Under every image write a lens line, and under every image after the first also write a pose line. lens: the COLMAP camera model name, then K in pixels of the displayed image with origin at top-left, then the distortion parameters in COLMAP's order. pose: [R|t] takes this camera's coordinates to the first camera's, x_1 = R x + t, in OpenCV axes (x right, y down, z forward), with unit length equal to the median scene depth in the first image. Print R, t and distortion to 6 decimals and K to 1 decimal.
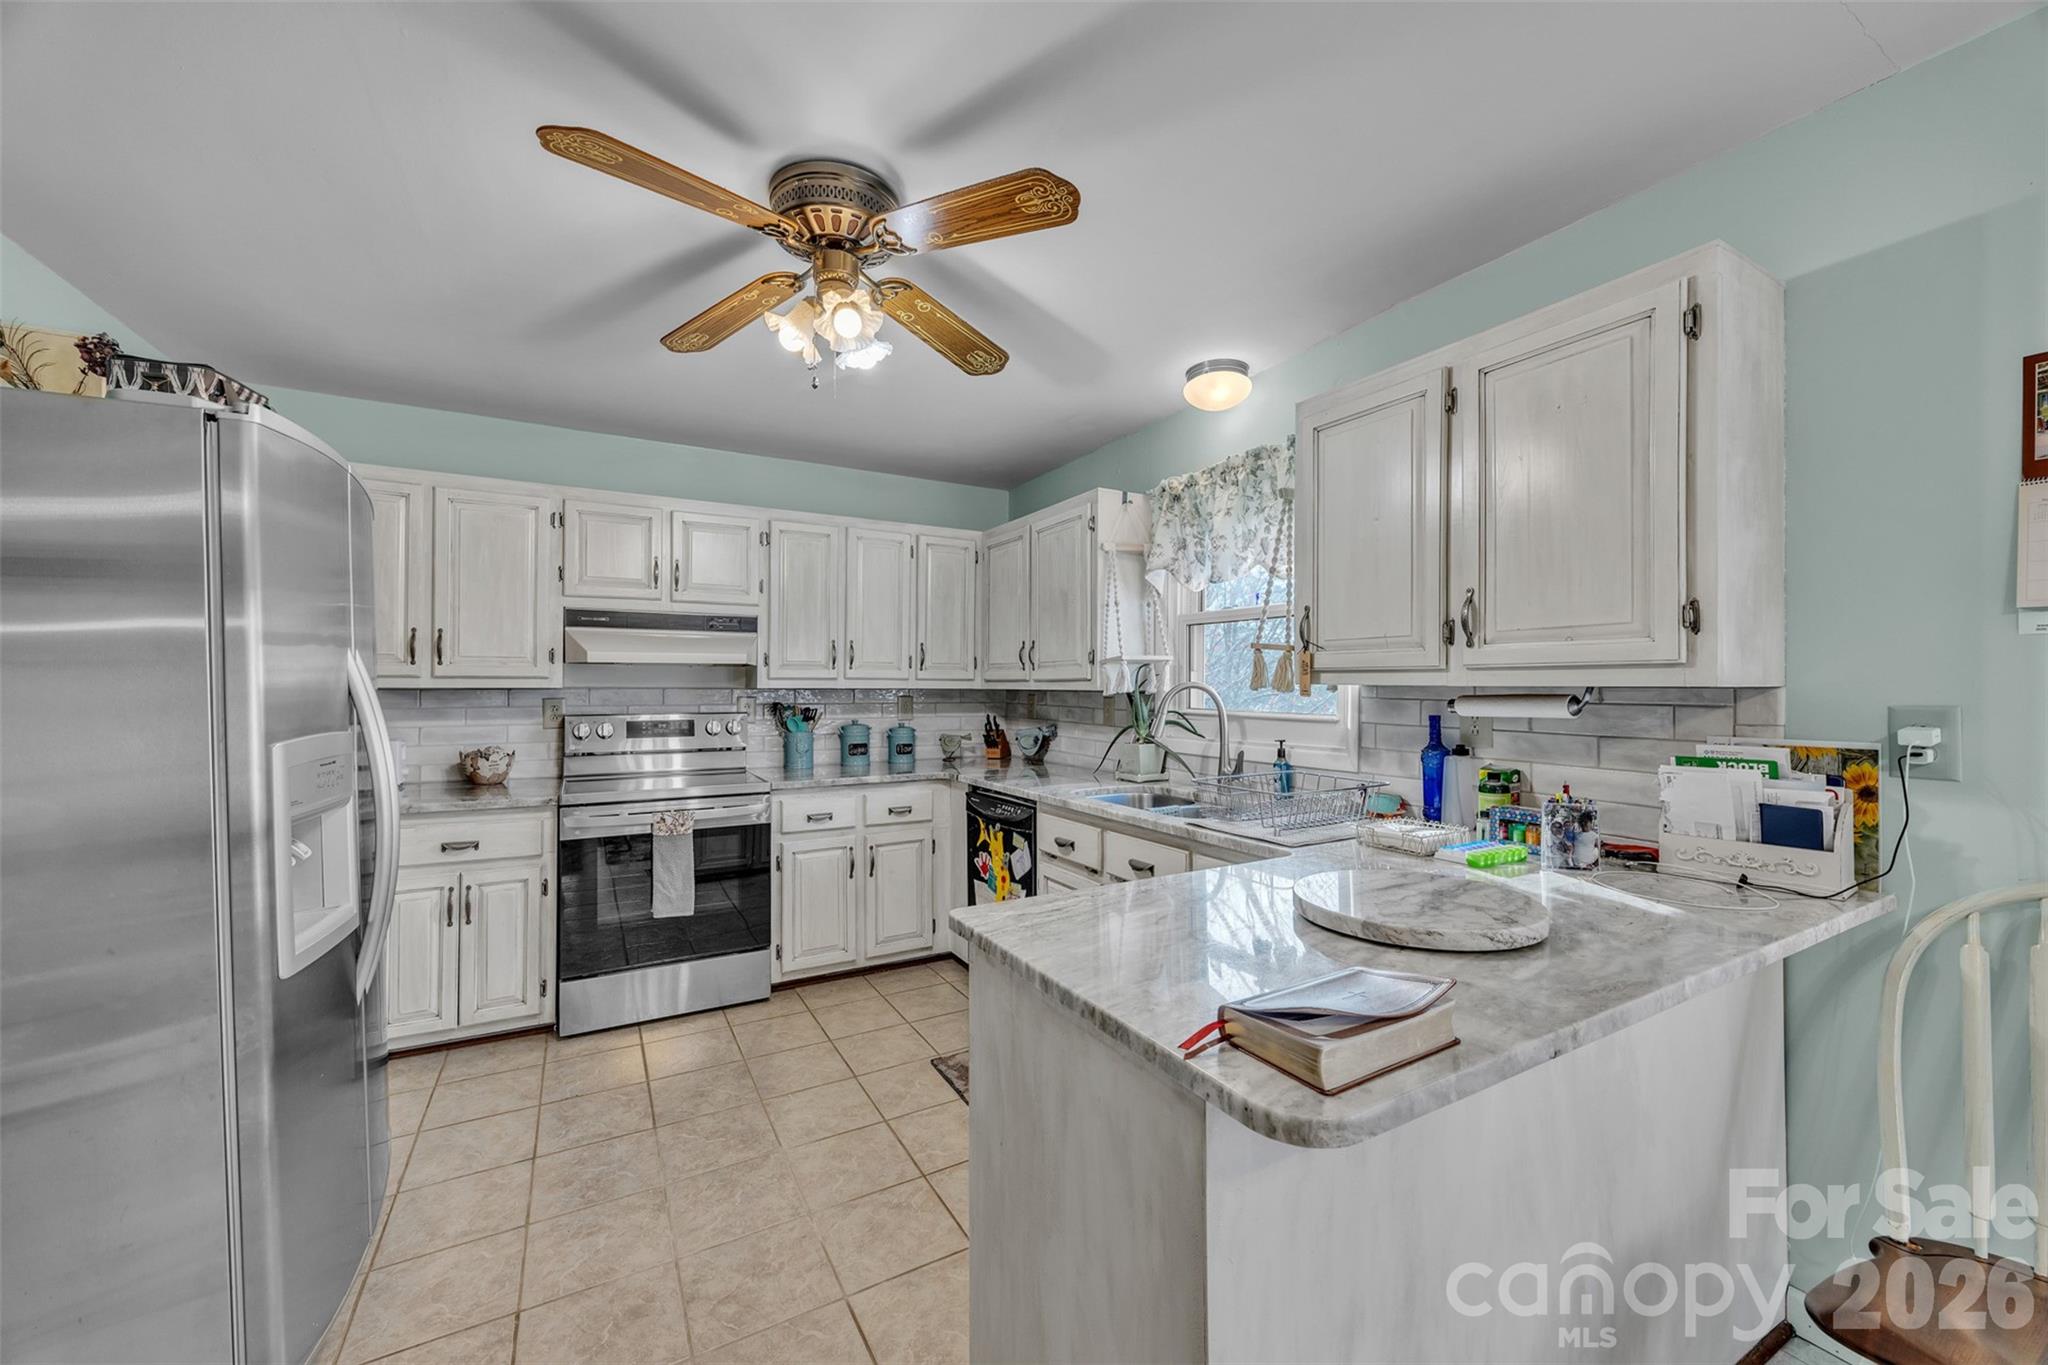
lens RADIAL K [[785.2, 0, 1024.0], [0, 785.2, 682.5], [0, 0, 1]] dist [-0.001899, -0.000003]
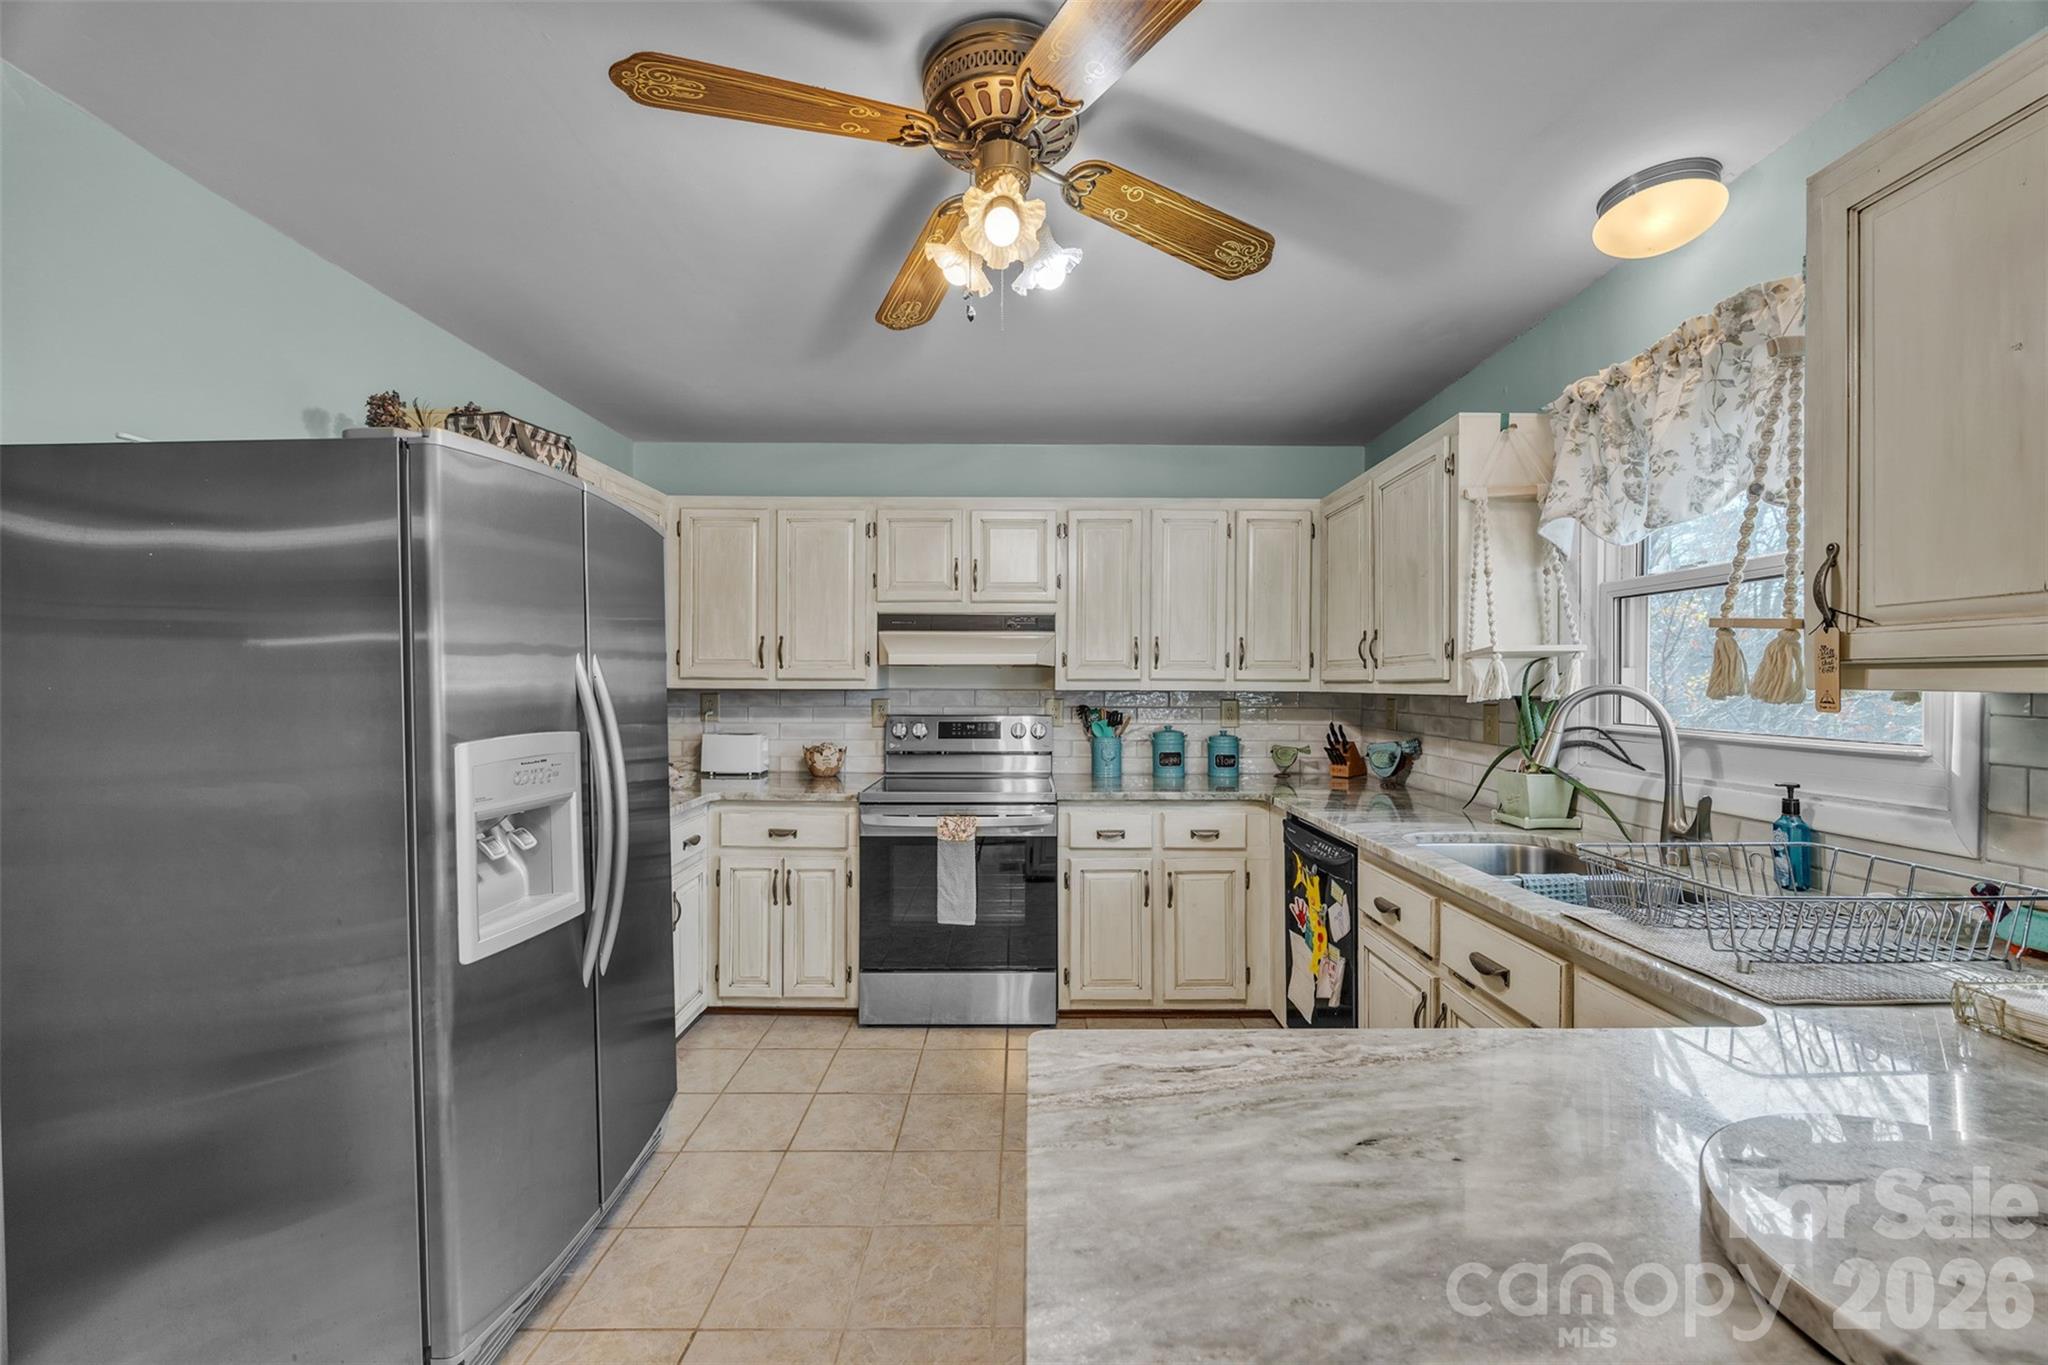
lens RADIAL K [[780.7, 0, 1024.0], [0, 780.7, 682.5], [0, 0, 1]] dist [-0.002480, -0.000199]
pose [[0.871595, -0.000417, -0.490227, 0.098090], [0.000442, 1.000000, -0.000065, -0.001963], [0.490227, -0.000160, 0.871595, 0.185977]]
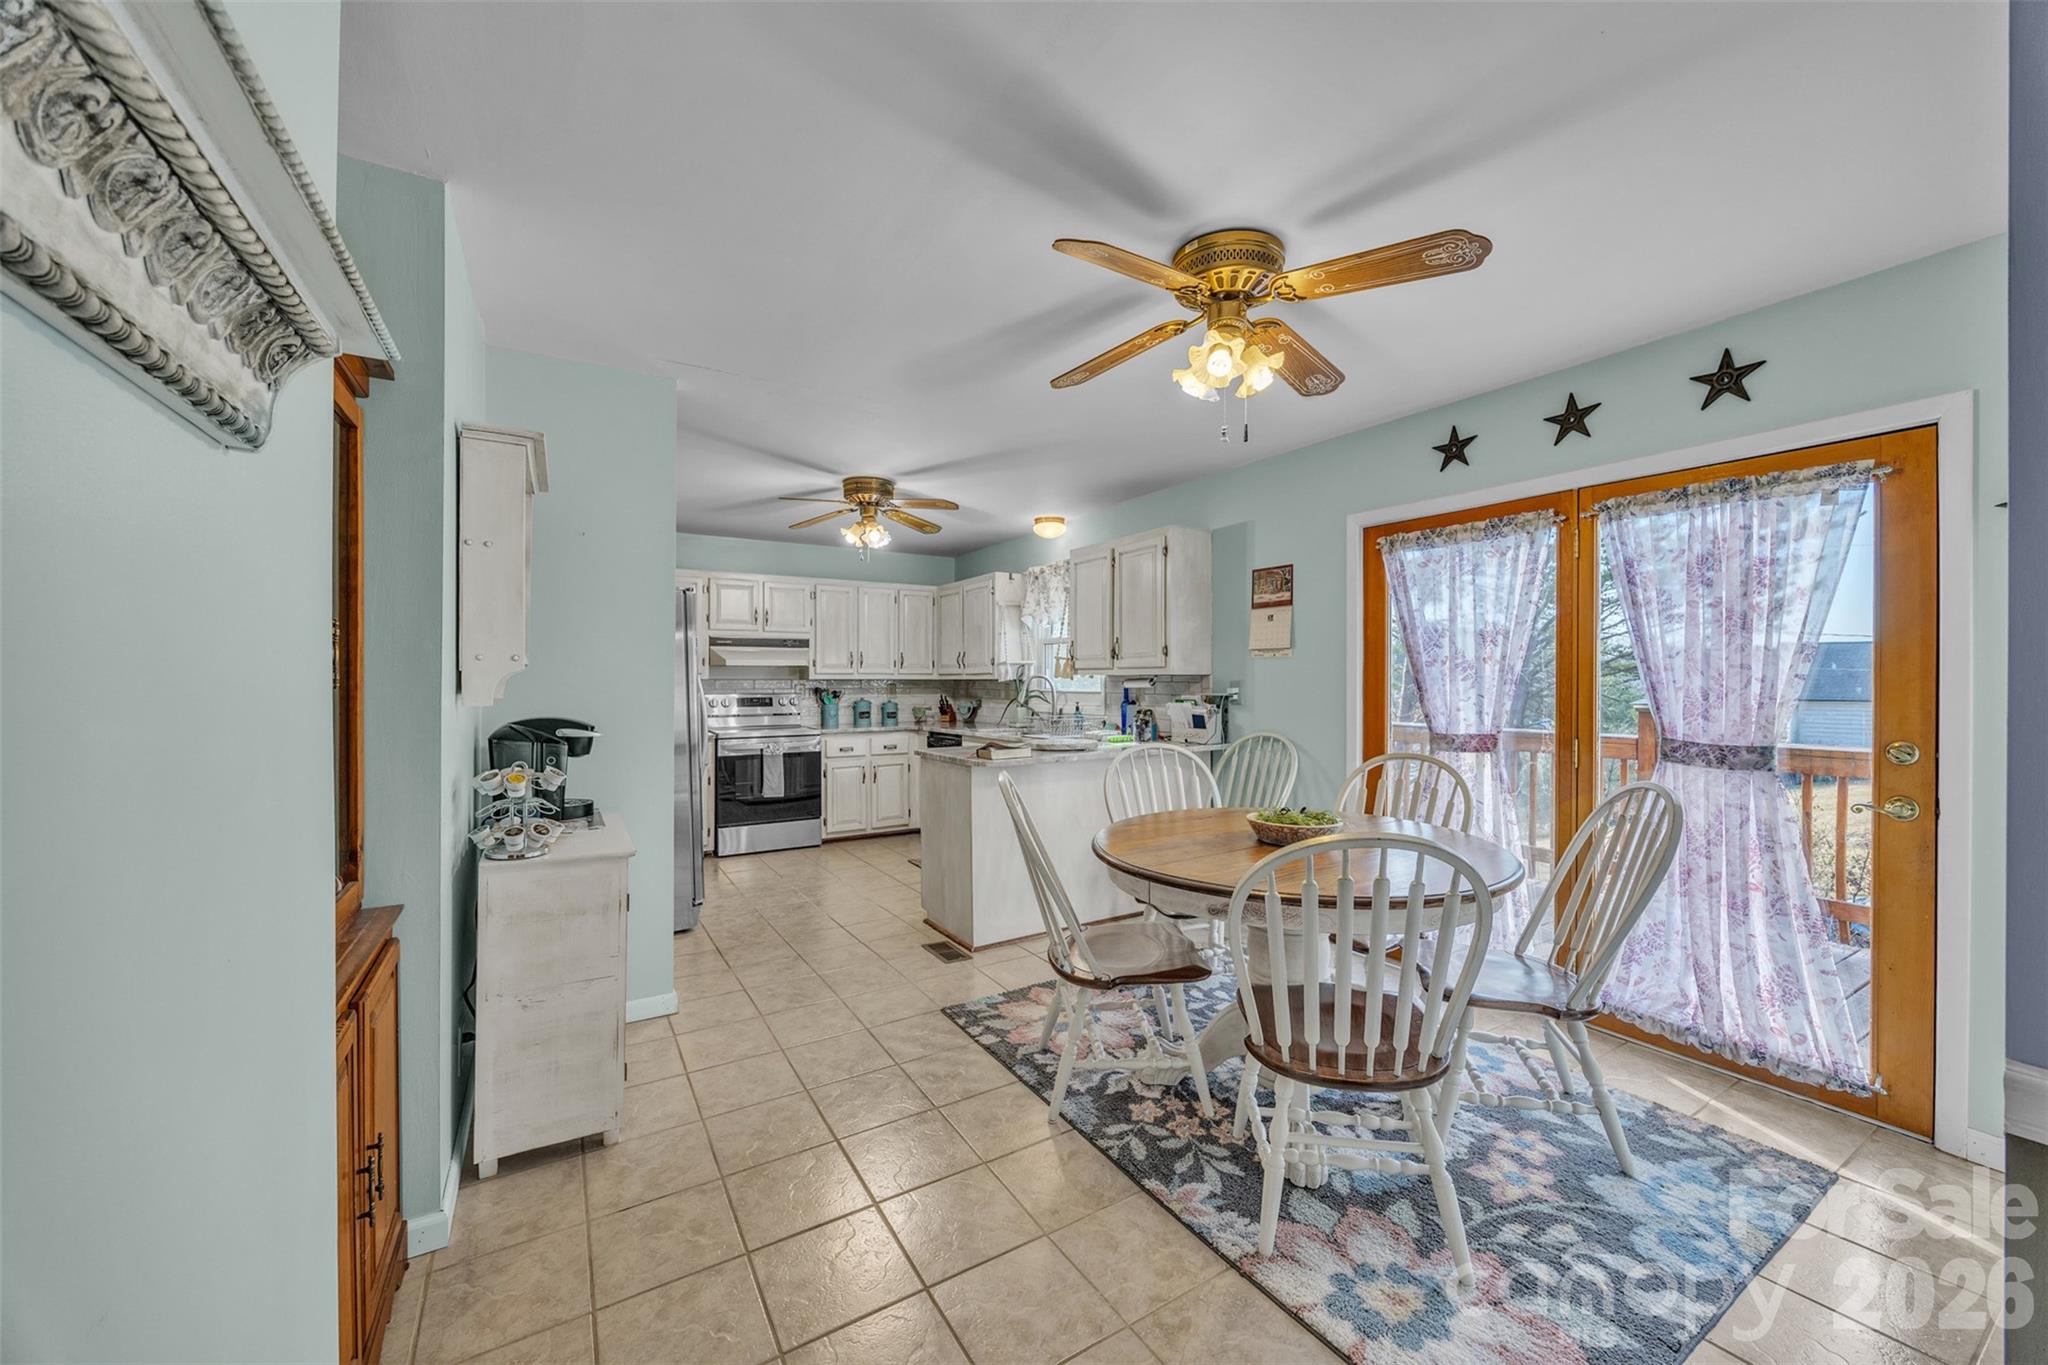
lens RADIAL K [[780.7, 0, 1024.0], [0, 780.7, 682.5], [0, 0, 1]] dist [-0.002480, -0.000199]
pose [[0.999475, -0.004192, 0.032142, 0.102722], [0.003999, 0.999974, 0.006067, 0.007097], [-0.032166, -0.005935, 0.999465, -0.892649]]
